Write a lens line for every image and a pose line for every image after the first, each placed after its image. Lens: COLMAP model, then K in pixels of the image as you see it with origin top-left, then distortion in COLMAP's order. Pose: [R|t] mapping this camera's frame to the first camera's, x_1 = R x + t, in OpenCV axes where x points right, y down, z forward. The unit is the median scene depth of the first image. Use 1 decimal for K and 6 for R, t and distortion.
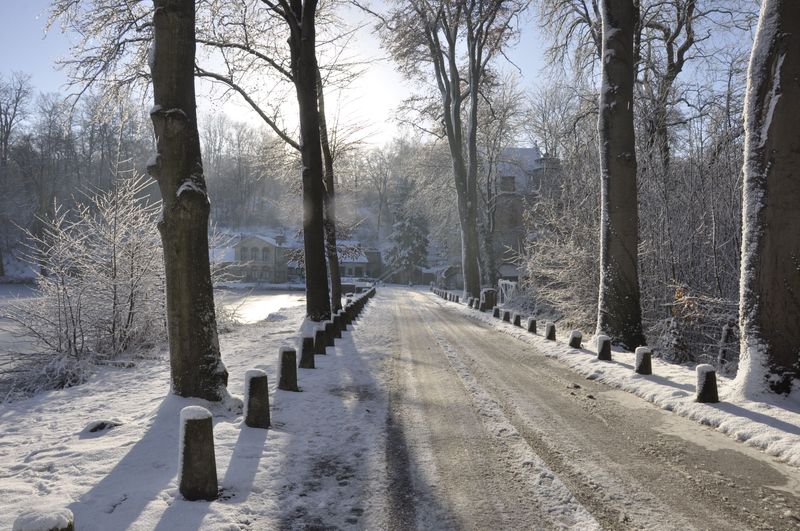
lens RADIAL K [[642.8, 0, 400.8], [0, 642.8, 264.7], [0, 0, 1]] dist [-0.102409, 0.048945]
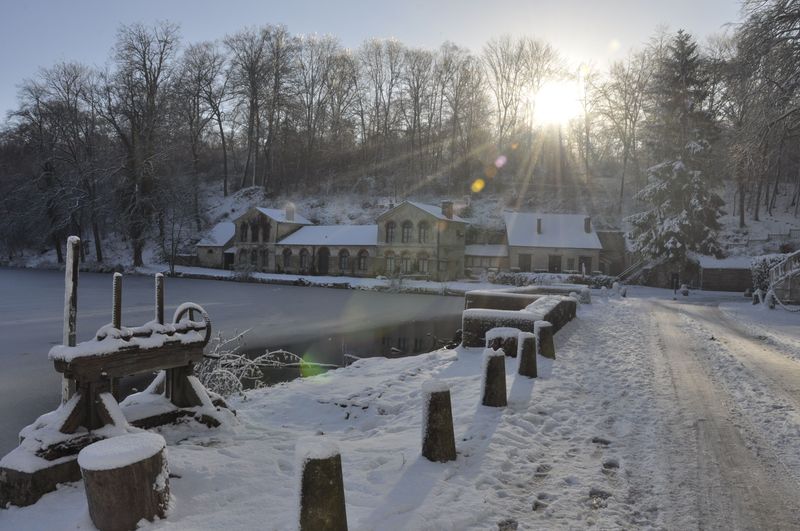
lens RADIAL K [[642.8, 0, 397.4], [0, 642.8, 270.4], [0, 0, 1]] dist [-0.102409, 0.048945]
pose [[0.928860, 0.017145, -0.370034, -0.009365], [-0.011424, 0.999779, 0.017646, 0.009915], [0.370255, -0.012164, 0.928851, 0.465439]]
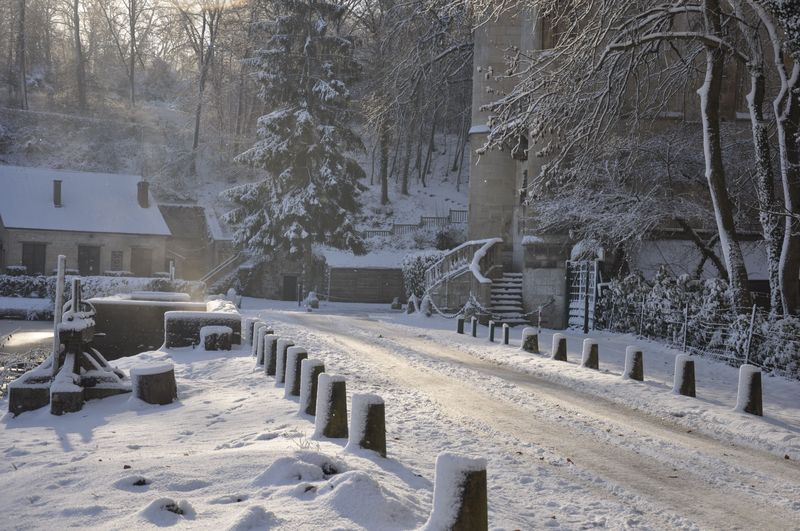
lens RADIAL K [[1361.8, 0, 399.8], [0, 1361.8, 266.2], [0, 0, 1]] dist [0.007372, 0.000000]
pose [[0.989450, 0.015597, 0.144033, -0.039133], [-0.016766, 0.999836, 0.006907, 0.007594], [-0.143902, -0.009249, 0.989549, 0.293547]]
